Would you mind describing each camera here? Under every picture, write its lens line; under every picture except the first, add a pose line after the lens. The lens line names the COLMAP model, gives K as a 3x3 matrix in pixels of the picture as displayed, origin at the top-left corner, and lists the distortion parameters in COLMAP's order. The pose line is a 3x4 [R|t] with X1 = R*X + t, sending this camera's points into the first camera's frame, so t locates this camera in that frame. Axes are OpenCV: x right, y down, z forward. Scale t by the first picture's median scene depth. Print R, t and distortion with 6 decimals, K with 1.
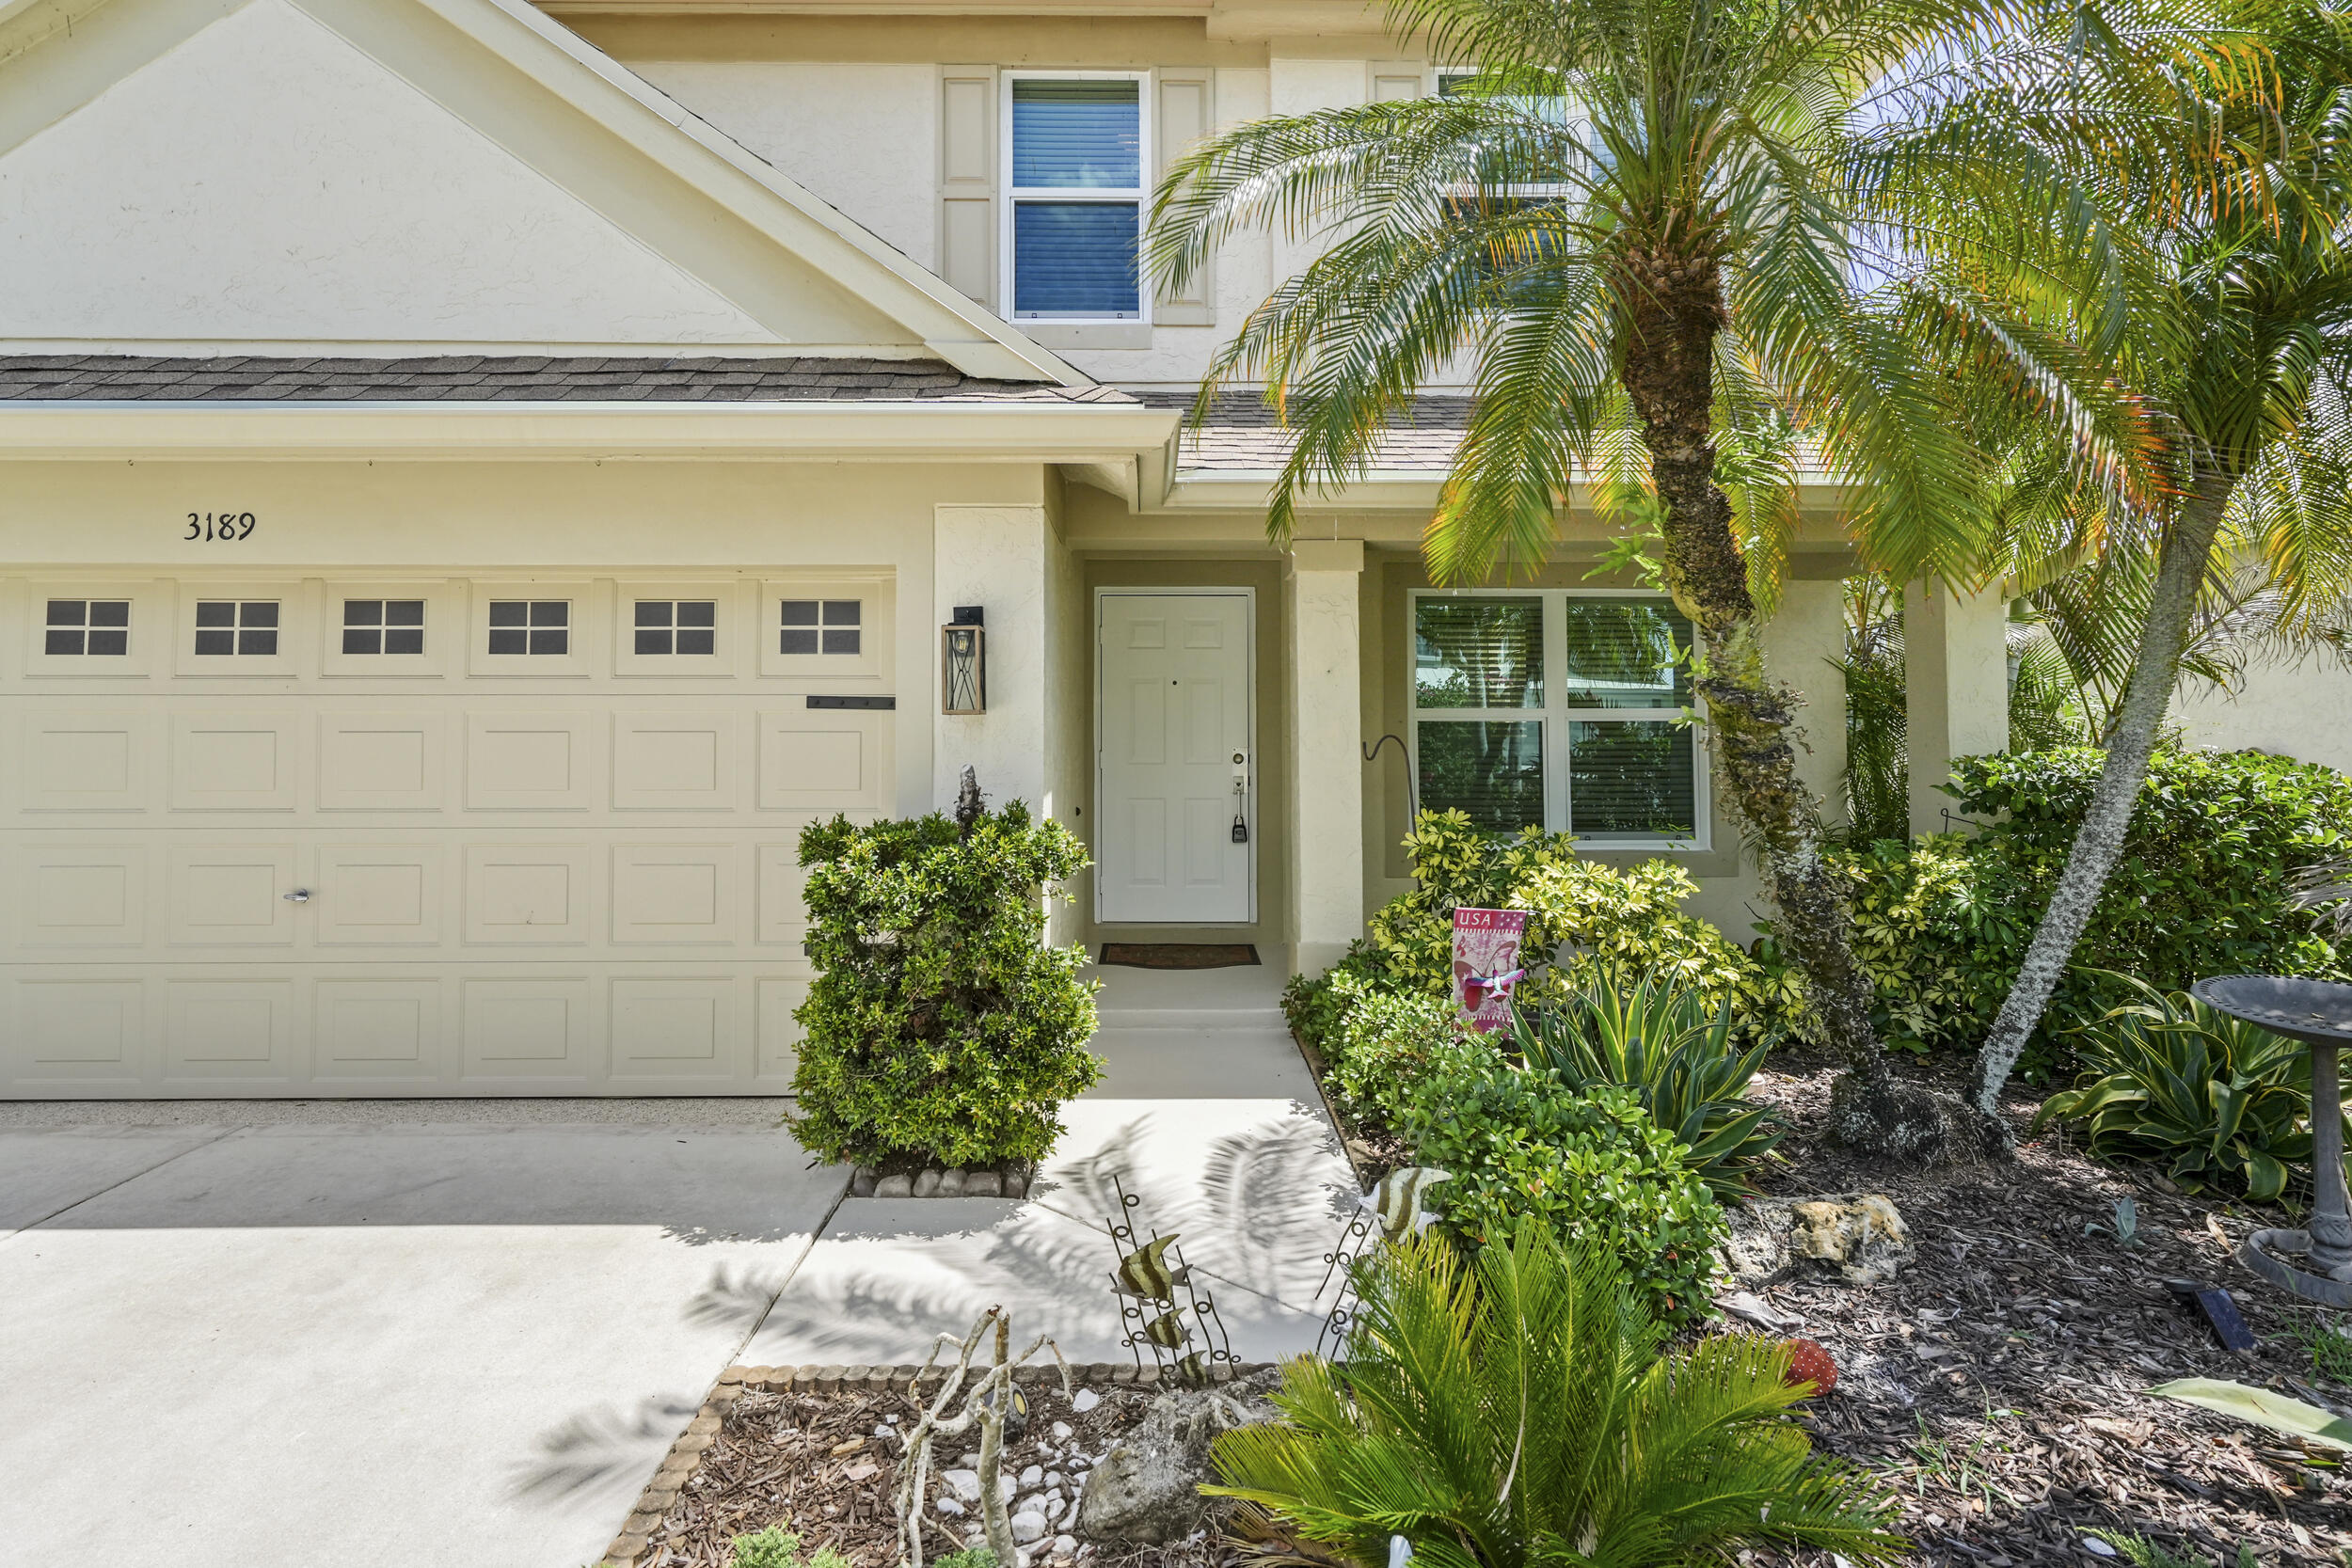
lens RADIAL K [[1079.5, 0, 1169.7], [0, 1079.5, 733.4], [0, 0, 1]] dist [-0.015588, 0.000527]
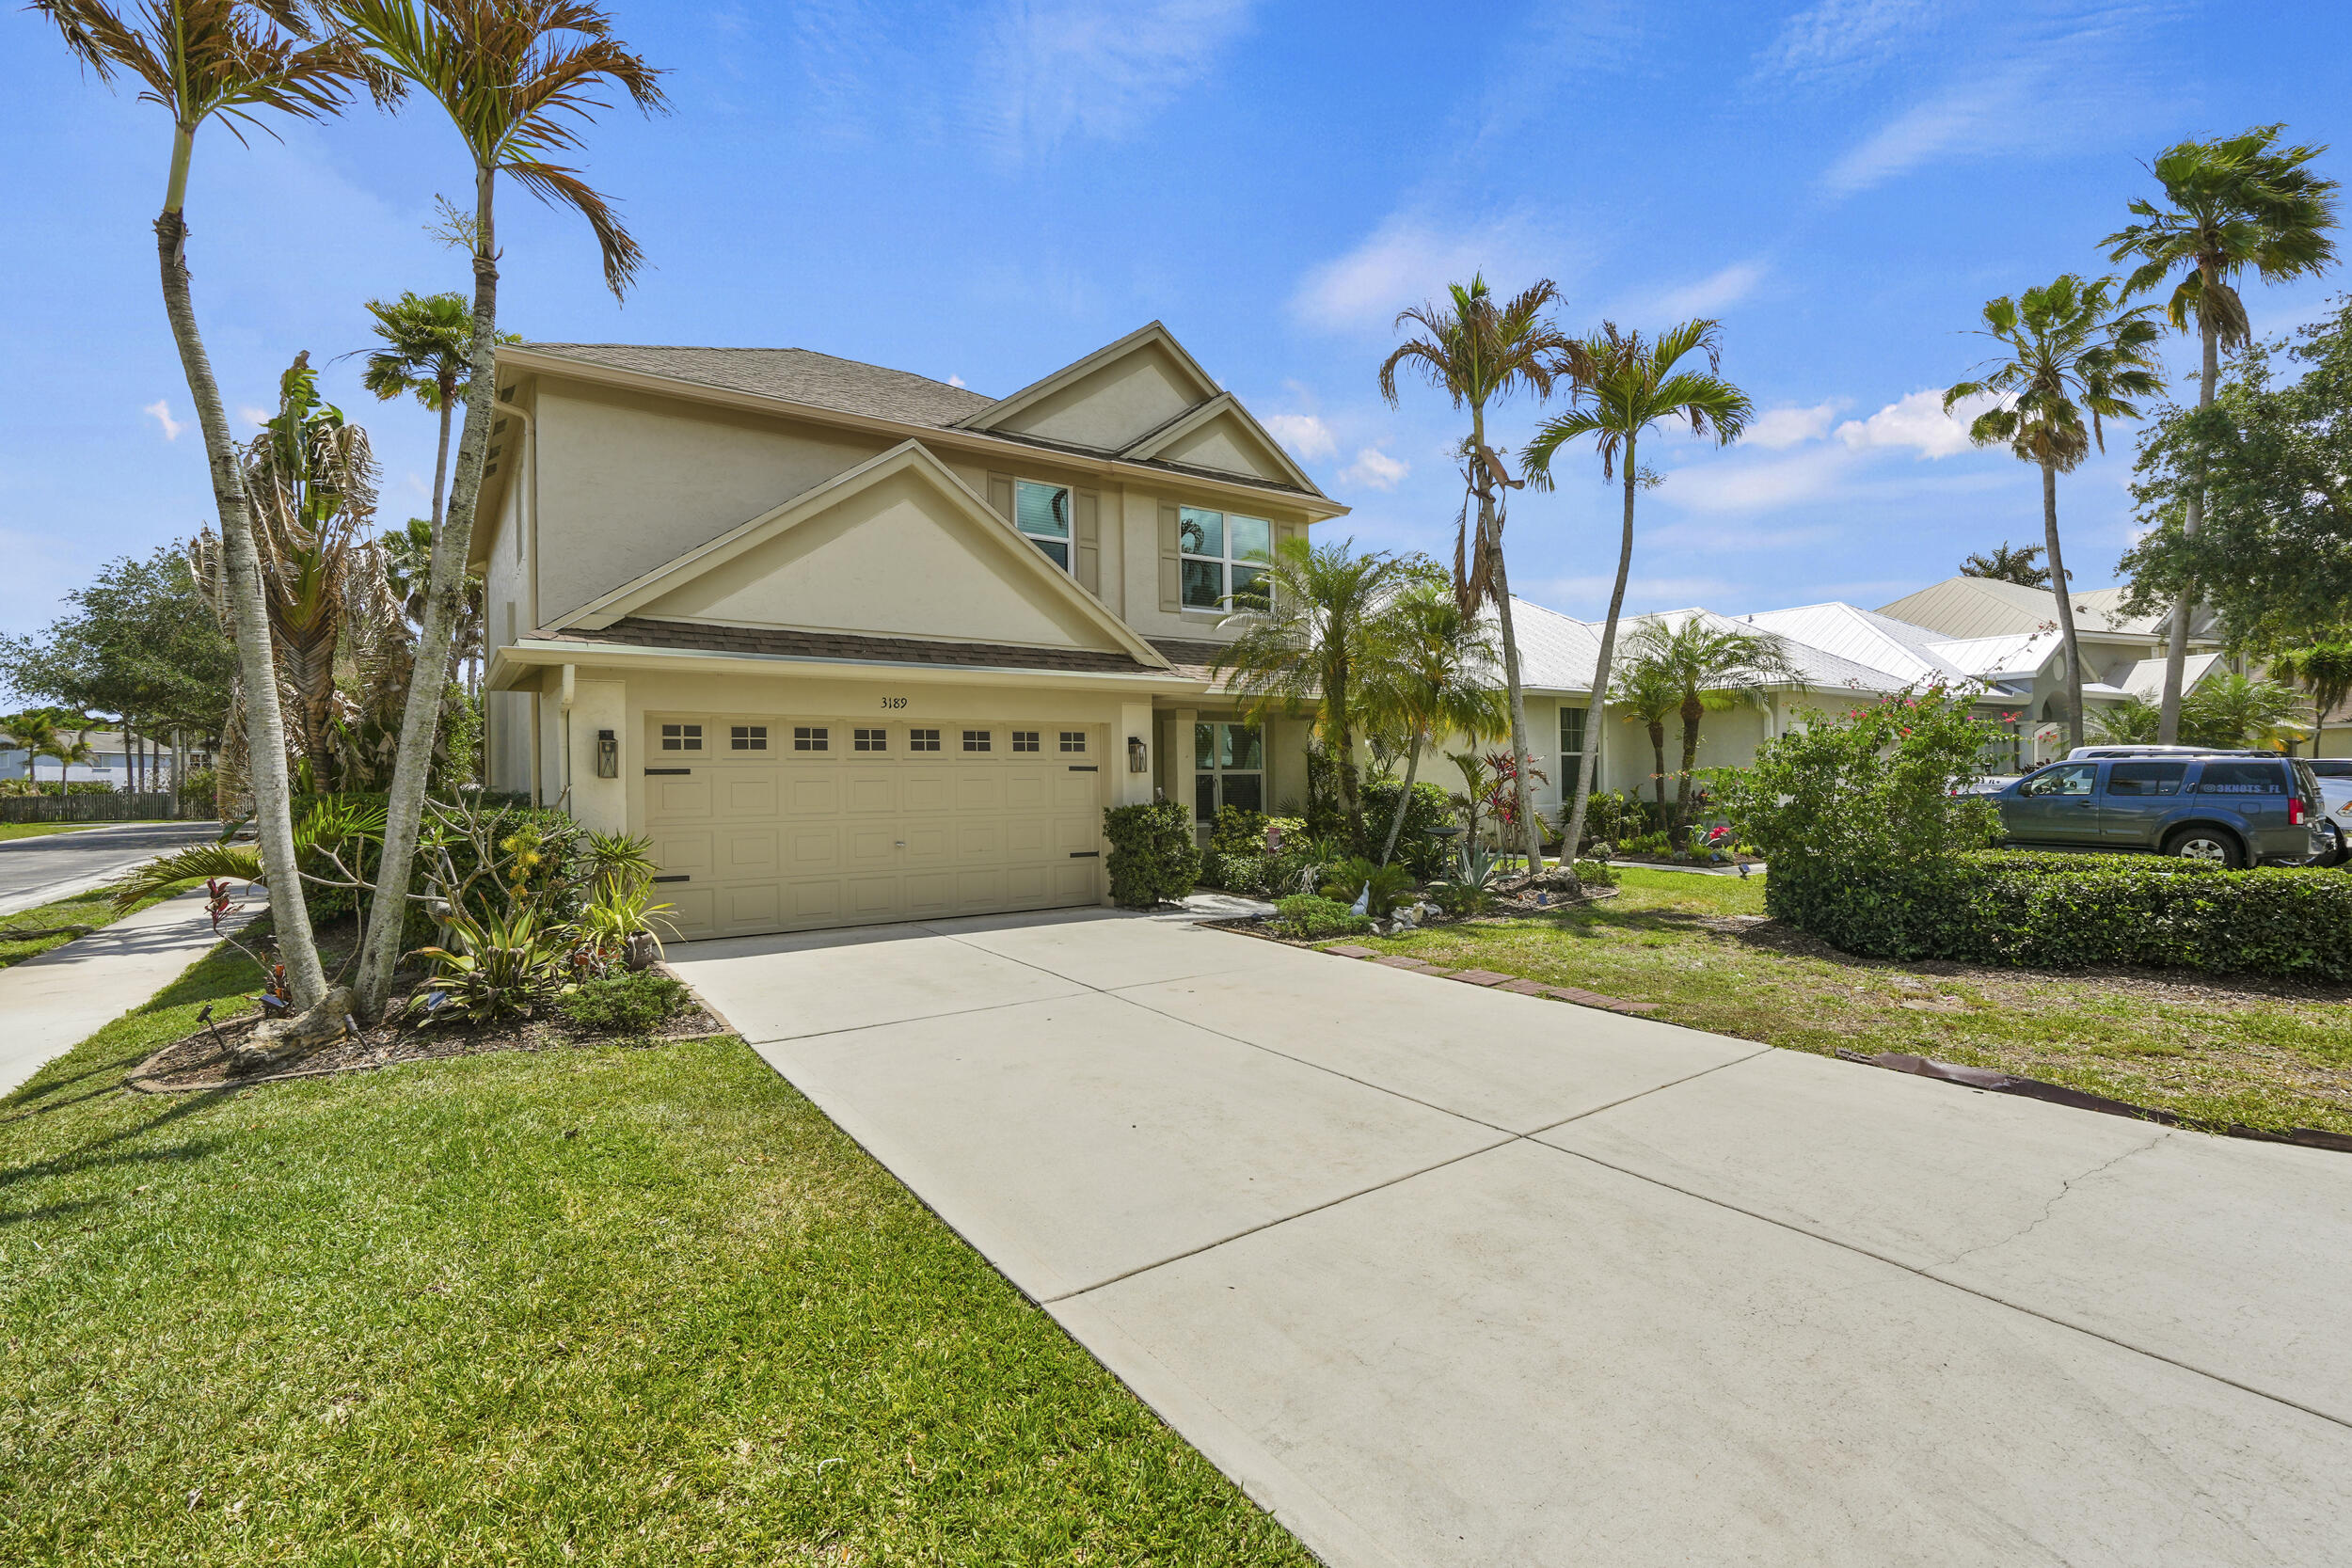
lens RADIAL K [[1084.8, 0, 1166.4], [0, 1084.8, 796.9], [0, 0, 1]] dist [-0.001269, 0.000962]
pose [[0.829905, -0.019227, 0.557574, -1.727248], [0.012849, 0.999800, 0.015351, 0.006030], [-0.557757, -0.005576, 0.829986, -1.525577]]
